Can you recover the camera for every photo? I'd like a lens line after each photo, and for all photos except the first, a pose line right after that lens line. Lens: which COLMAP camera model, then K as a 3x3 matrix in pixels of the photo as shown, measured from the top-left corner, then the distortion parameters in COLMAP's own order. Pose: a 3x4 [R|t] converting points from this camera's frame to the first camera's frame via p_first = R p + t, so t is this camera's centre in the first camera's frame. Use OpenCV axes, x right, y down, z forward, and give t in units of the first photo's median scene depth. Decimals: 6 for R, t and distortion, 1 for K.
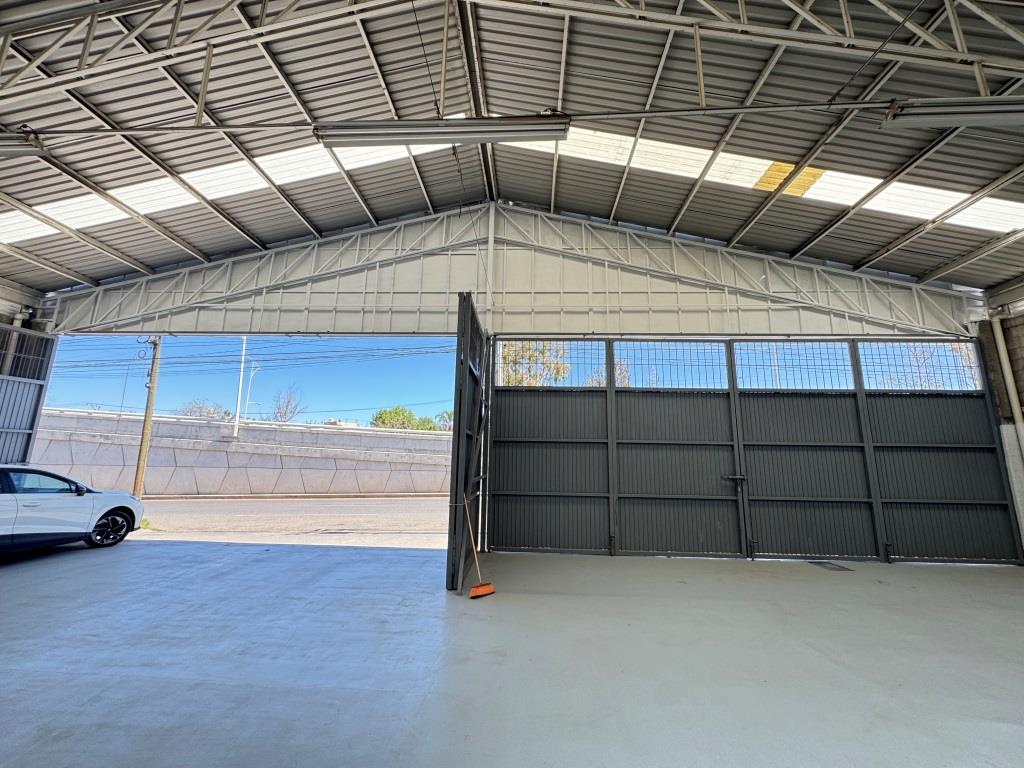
lens RADIAL K [[407.7, 0, 511.0], [0, 407.7, 384.7], [0, 0, 1]] dist [-0.002771, 0.000550]
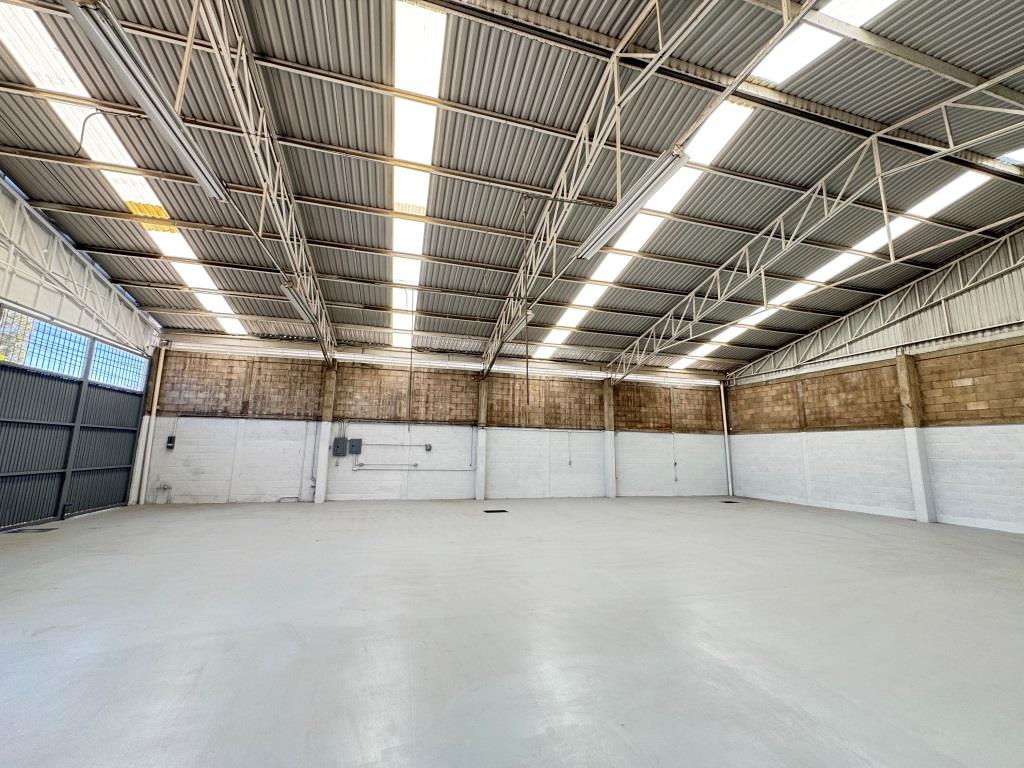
lens RADIAL K [[407.7, 0, 511.3], [0, 407.7, 384.1], [0, 0, 1]] dist [-0.002771, 0.000550]
pose [[-0.319207, 0.129202, 0.938836, -0.688748], [-0.193523, 0.960901, -0.198037, 0.020959], [-0.927715, -0.244902, -0.281723, 0.176629]]
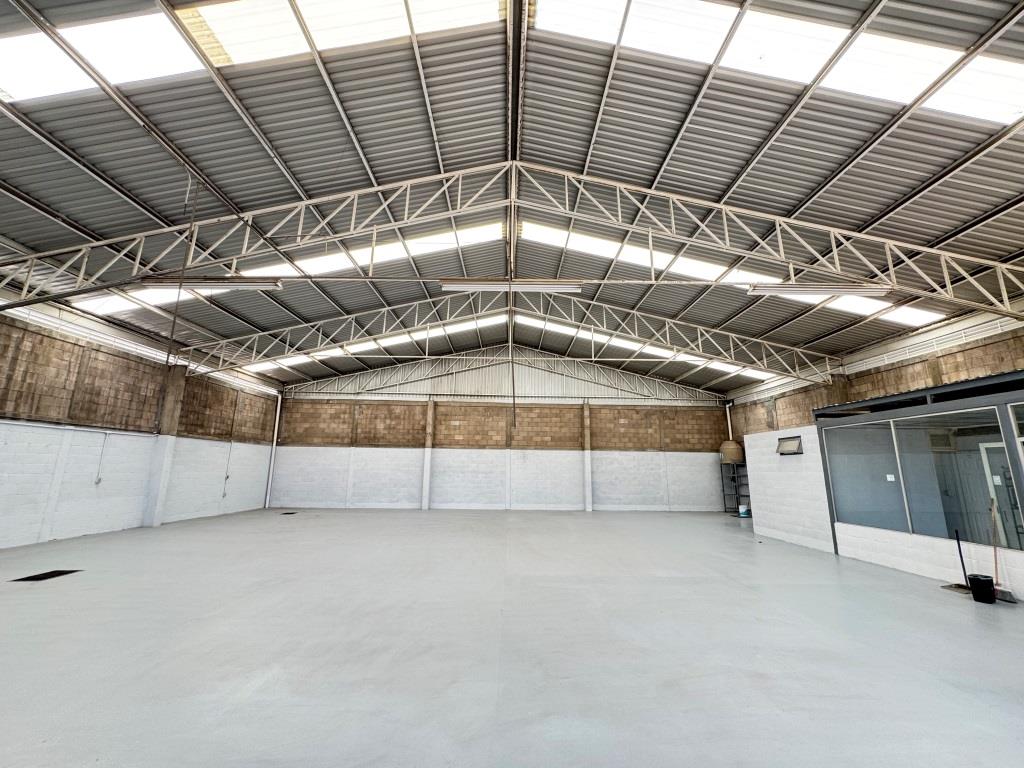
lens RADIAL K [[407.7, 0, 510.8], [0, 407.7, 382.9], [0, 0, 1]] dist [-0.002771, 0.000550]
pose [[-0.998032, -0.040955, -0.047491, -0.082501], [-0.019921, 0.925118, -0.379156, 0.116917], [0.059463, -0.377463, -0.924113, 0.644268]]
